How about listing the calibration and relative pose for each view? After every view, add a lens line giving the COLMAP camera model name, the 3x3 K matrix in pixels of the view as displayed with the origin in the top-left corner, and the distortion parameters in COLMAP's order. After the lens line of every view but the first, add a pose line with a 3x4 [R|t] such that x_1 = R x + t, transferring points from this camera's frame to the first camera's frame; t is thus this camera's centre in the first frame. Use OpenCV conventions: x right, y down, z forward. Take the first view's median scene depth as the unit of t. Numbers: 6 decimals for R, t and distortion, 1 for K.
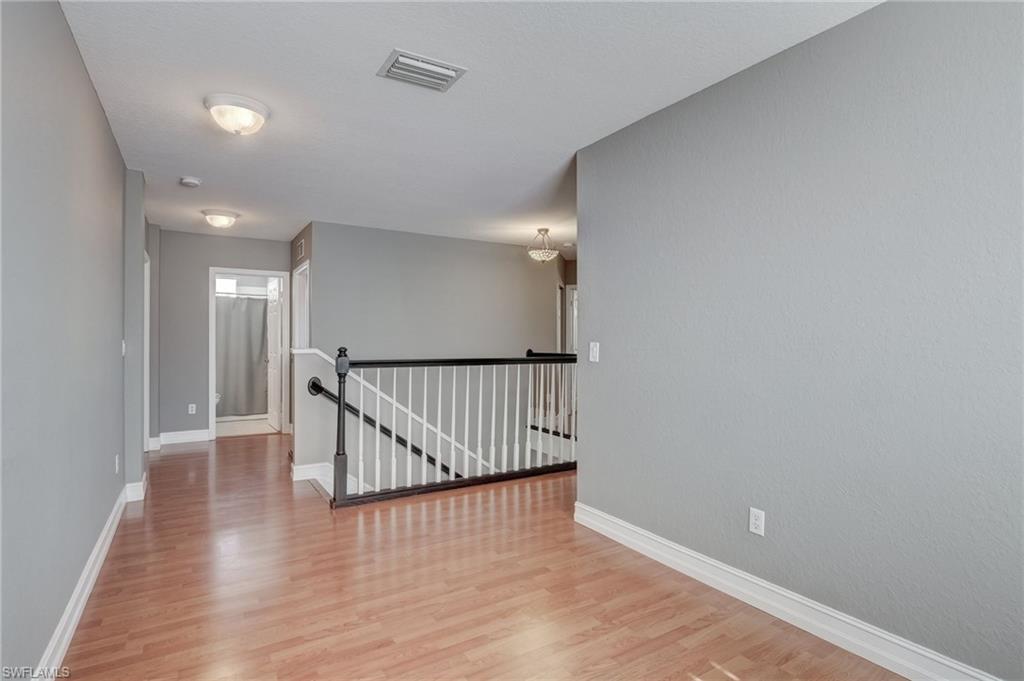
lens RADIAL K [[504.6, 0, 512.0], [0, 504.6, 340.5], [0, 0, 1]] dist [-0.031507, 0.029808]
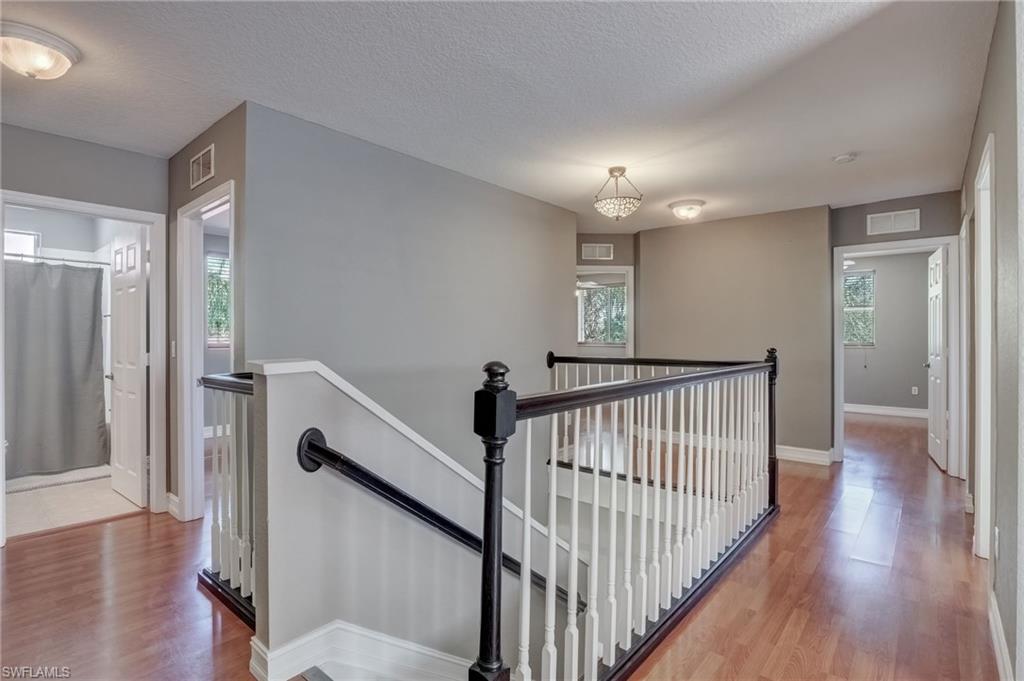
lens RADIAL K [[504.6, 0, 512.0], [0, 504.6, 340.5], [0, 0, 1]] dist [-0.031507, 0.029808]
pose [[0.964505, -0.003483, 0.264043, -0.222246], [0.000826, 0.999948, 0.010172, -0.005570], [-0.264064, -0.009593, 0.964457, 0.374217]]
